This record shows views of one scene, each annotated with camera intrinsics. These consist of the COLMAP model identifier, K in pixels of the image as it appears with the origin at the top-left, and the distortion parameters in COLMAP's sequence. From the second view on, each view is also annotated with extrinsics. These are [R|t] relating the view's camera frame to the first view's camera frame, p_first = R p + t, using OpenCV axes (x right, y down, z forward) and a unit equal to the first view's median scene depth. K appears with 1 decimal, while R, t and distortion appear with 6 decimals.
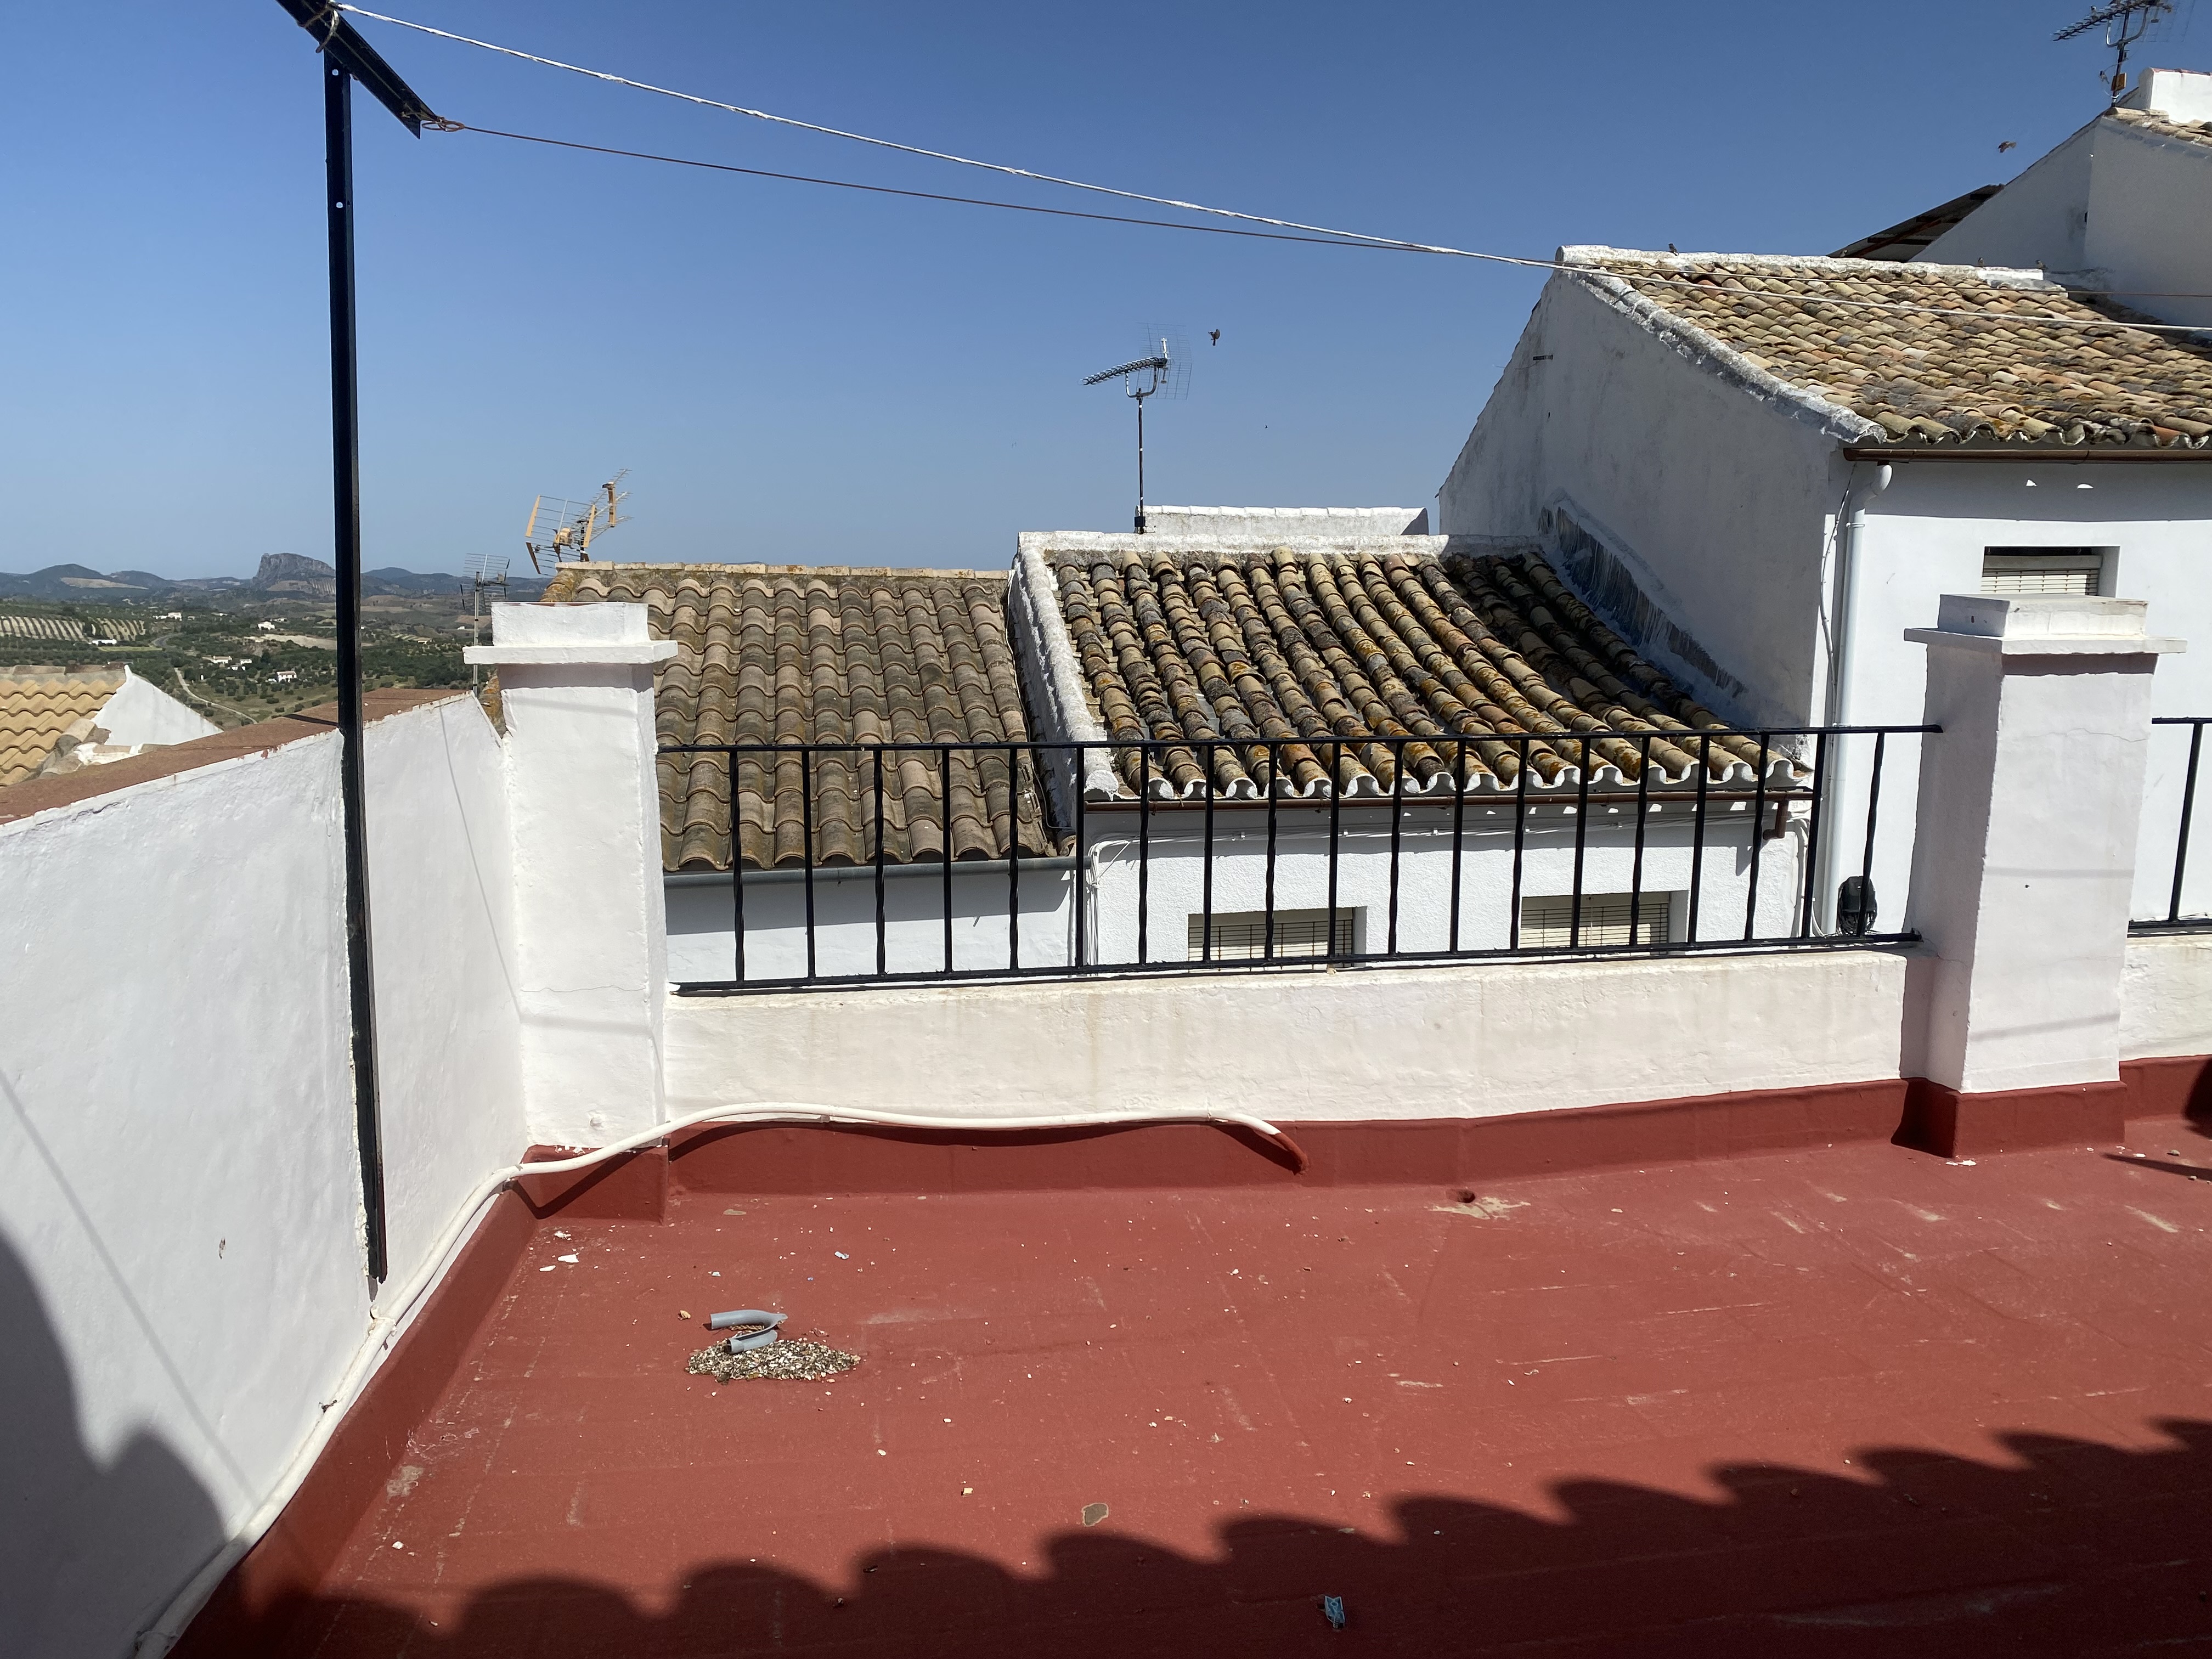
lens RADIAL K [[1705.7, 0, 1137.4], [0, 1705.7, 834.7], [0, 0, 1]] dist [-0.006856, 0.028659]
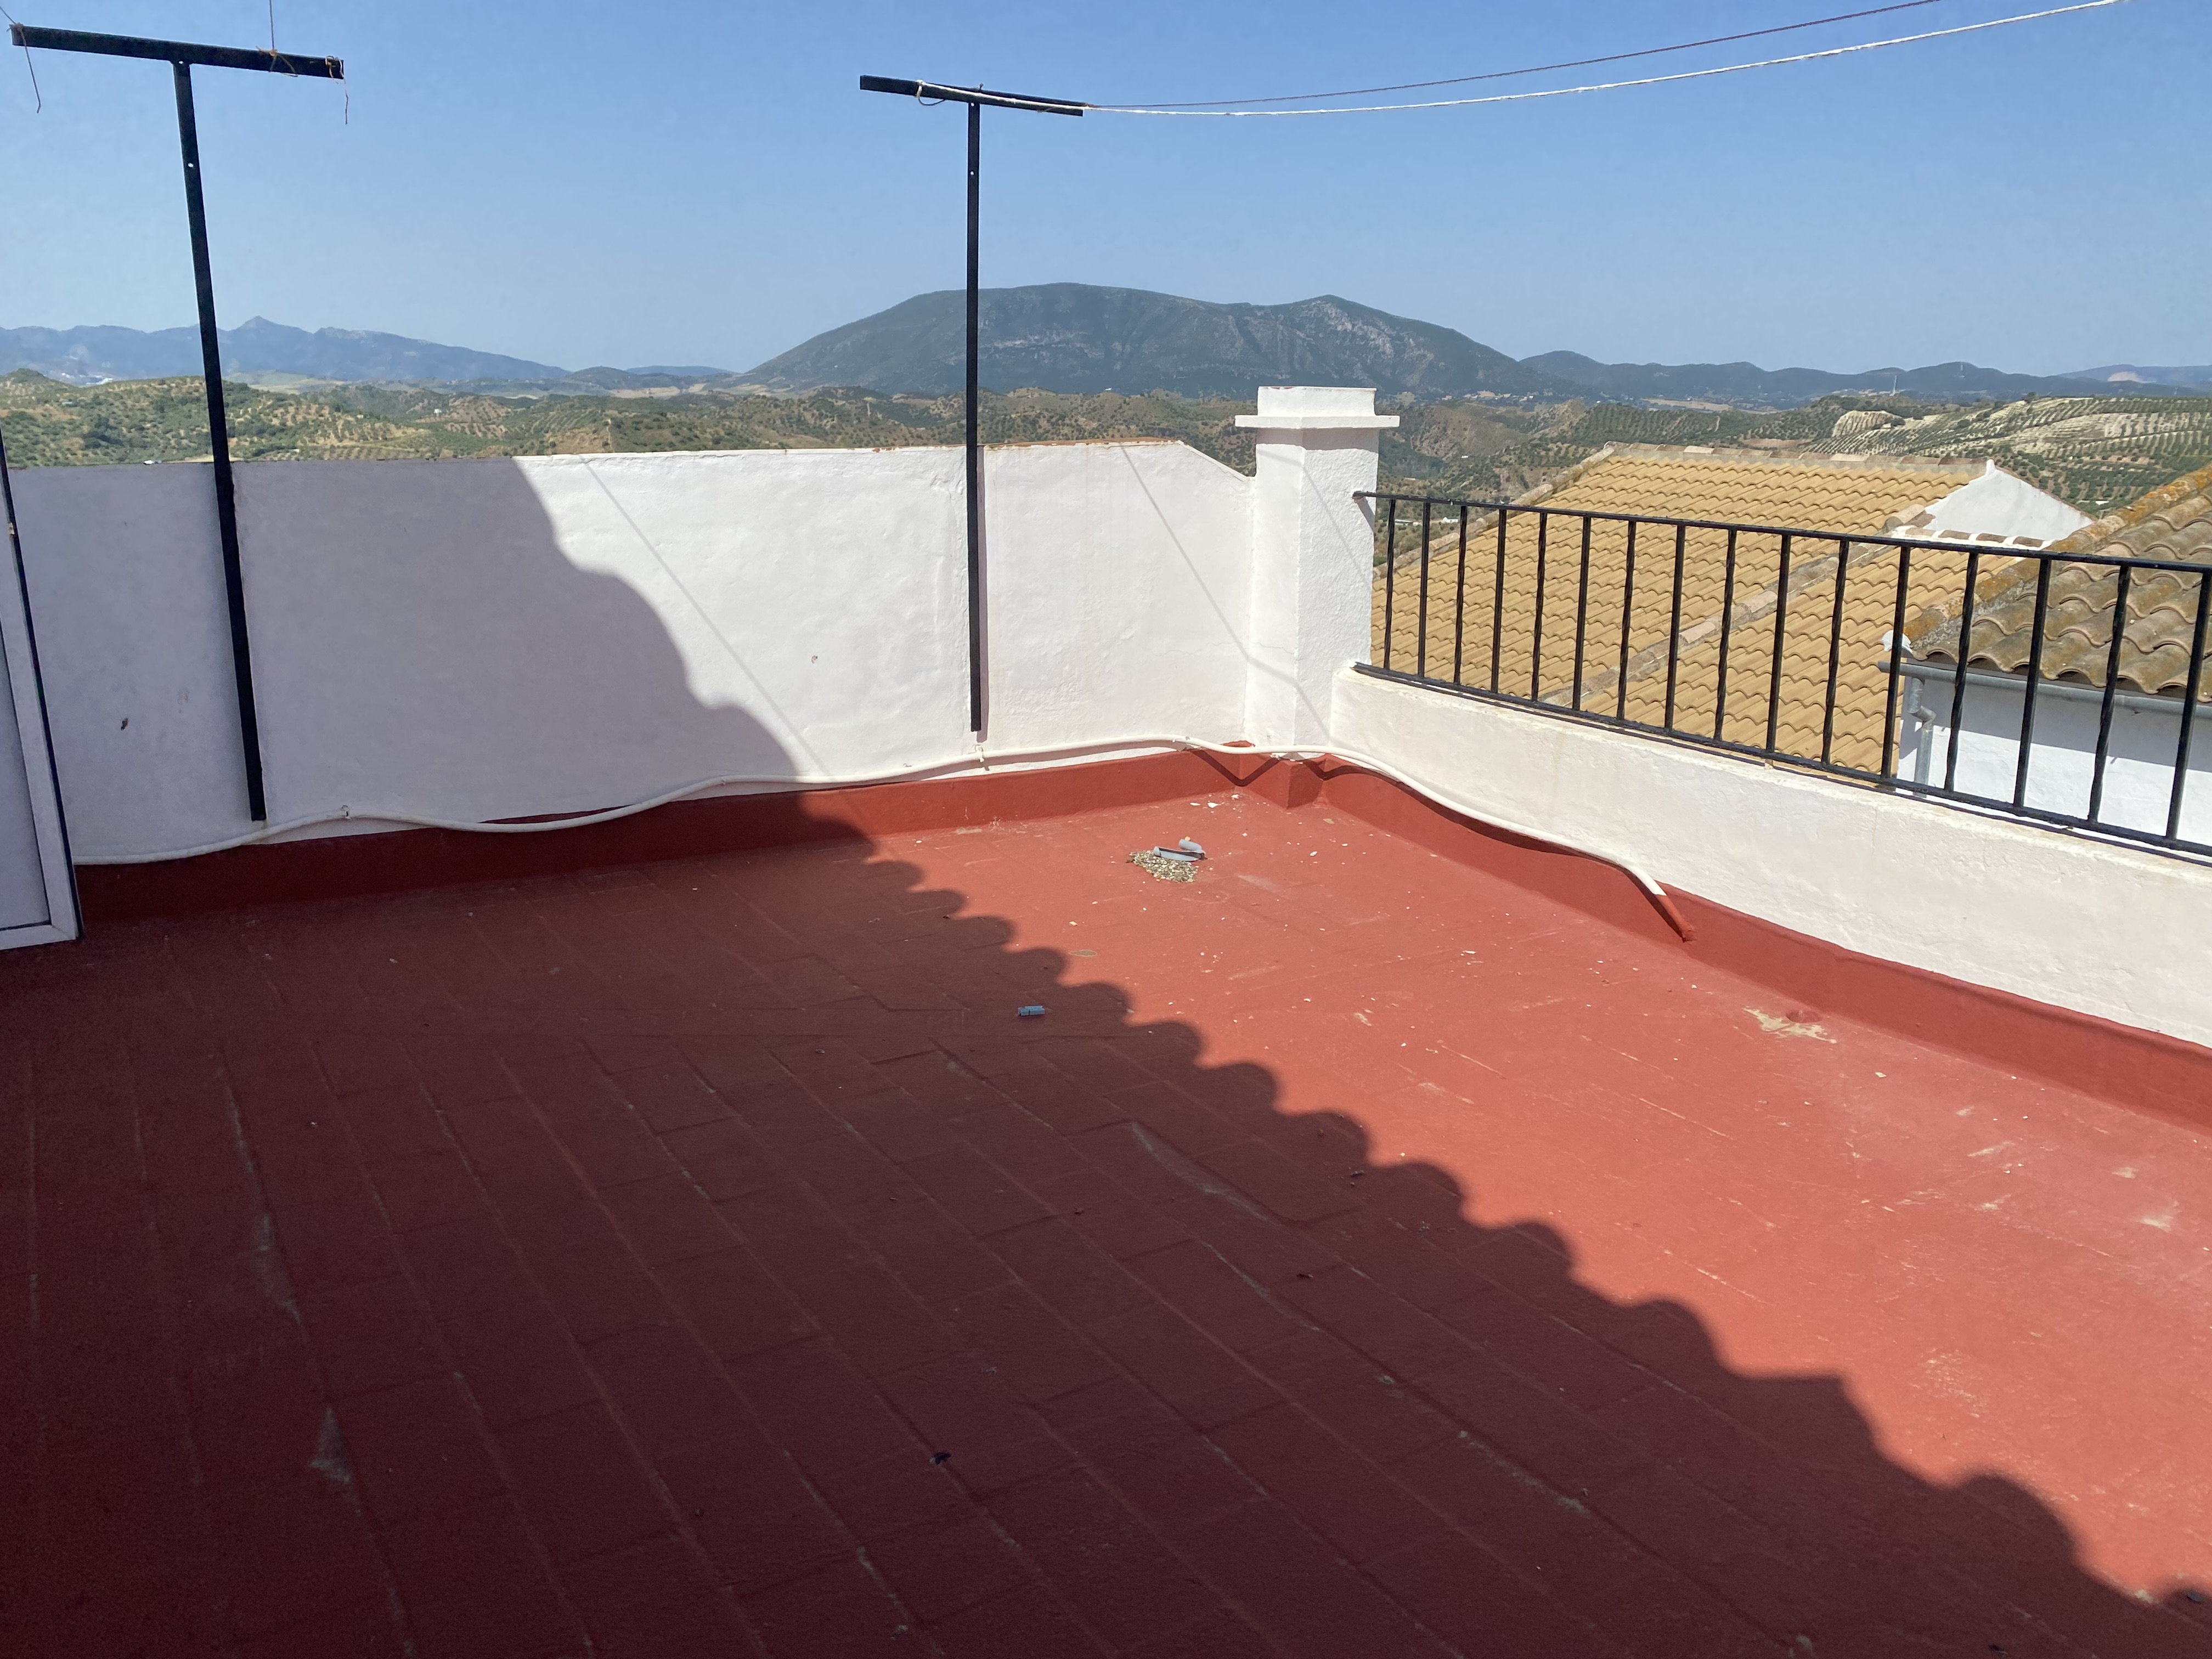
lens RADIAL K [[1726.8, 0, 1106.0], [0, 1726.8, 829.5], [0, 0, 1]] dist [0.044867, -0.053843]
pose [[0.352185, 0.238273, -0.905092, 0.965771], [-0.145100, 0.969259, 0.198704, -0.032816], [0.924614, 0.061348, 0.375931, 0.262950]]
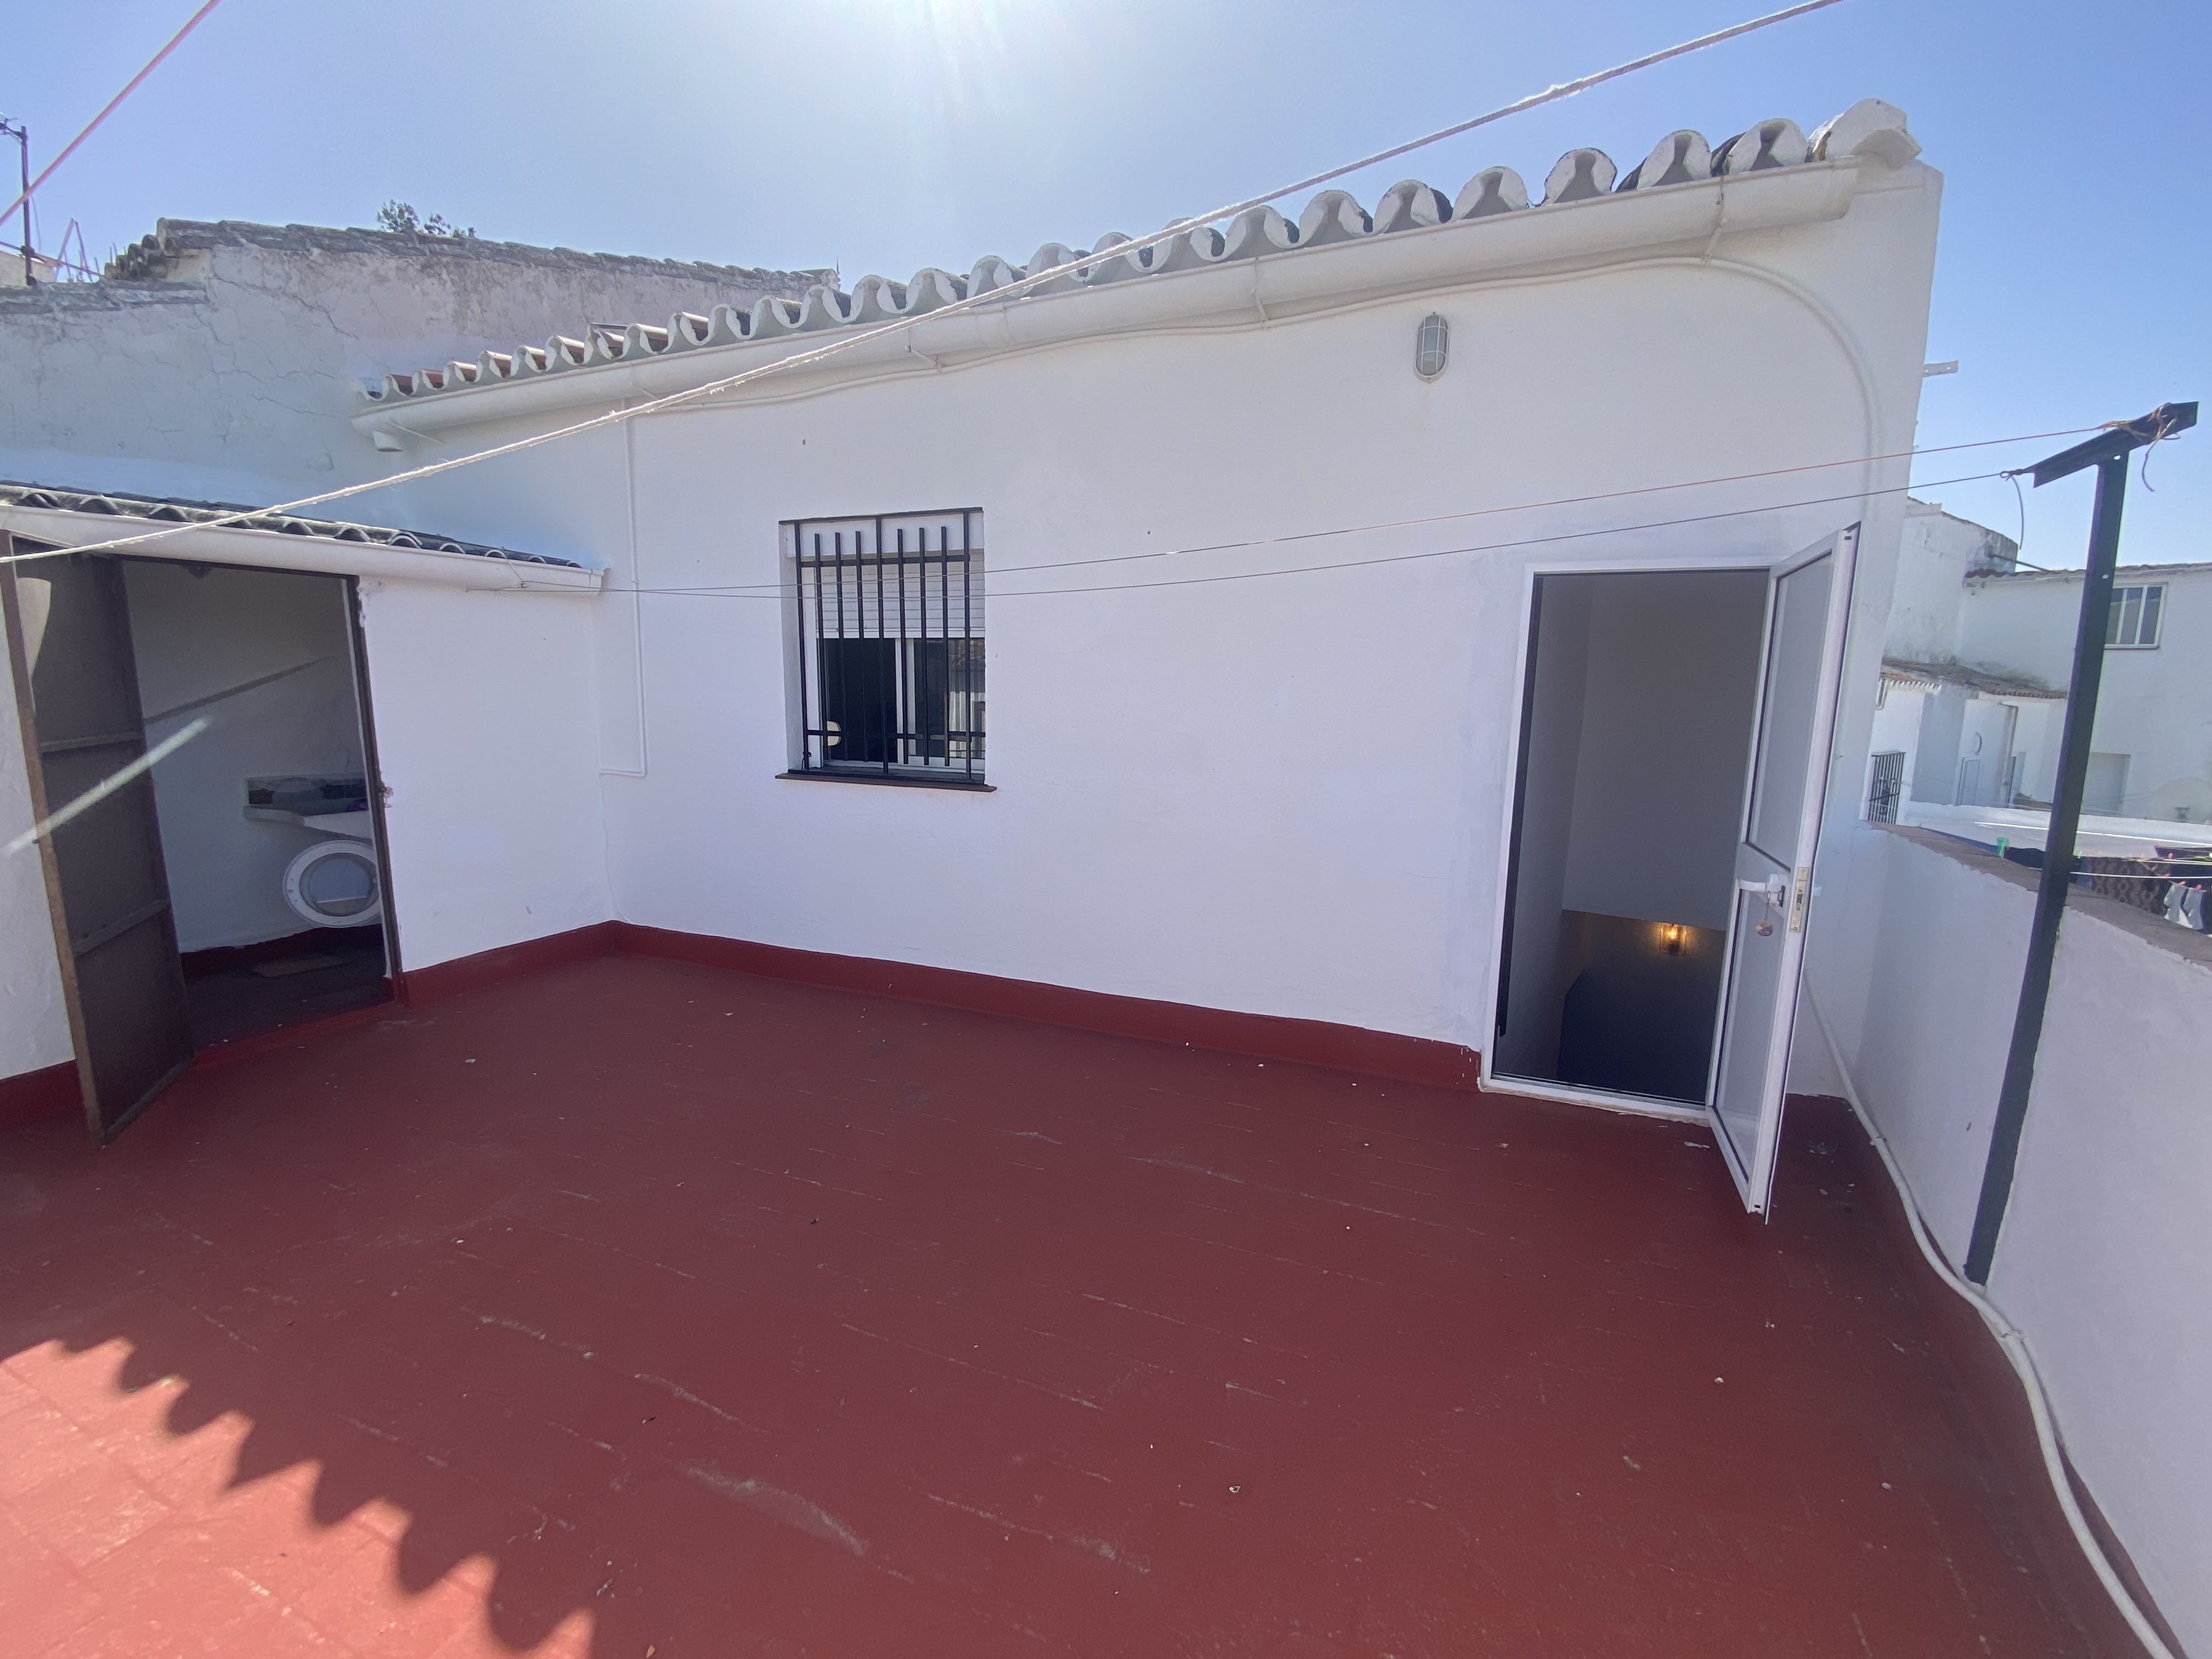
lens RADIAL K [[899.6, 0, 1106.0], [0, 899.6, 836.5], [0, 0, 1]] dist [0.020556, -0.018239]
pose [[-0.830074, -0.104194, 0.547833, -0.077850], [0.068970, 0.955666, 0.286263, -0.171926], [-0.553372, 0.275404, -0.786087, 0.791440]]
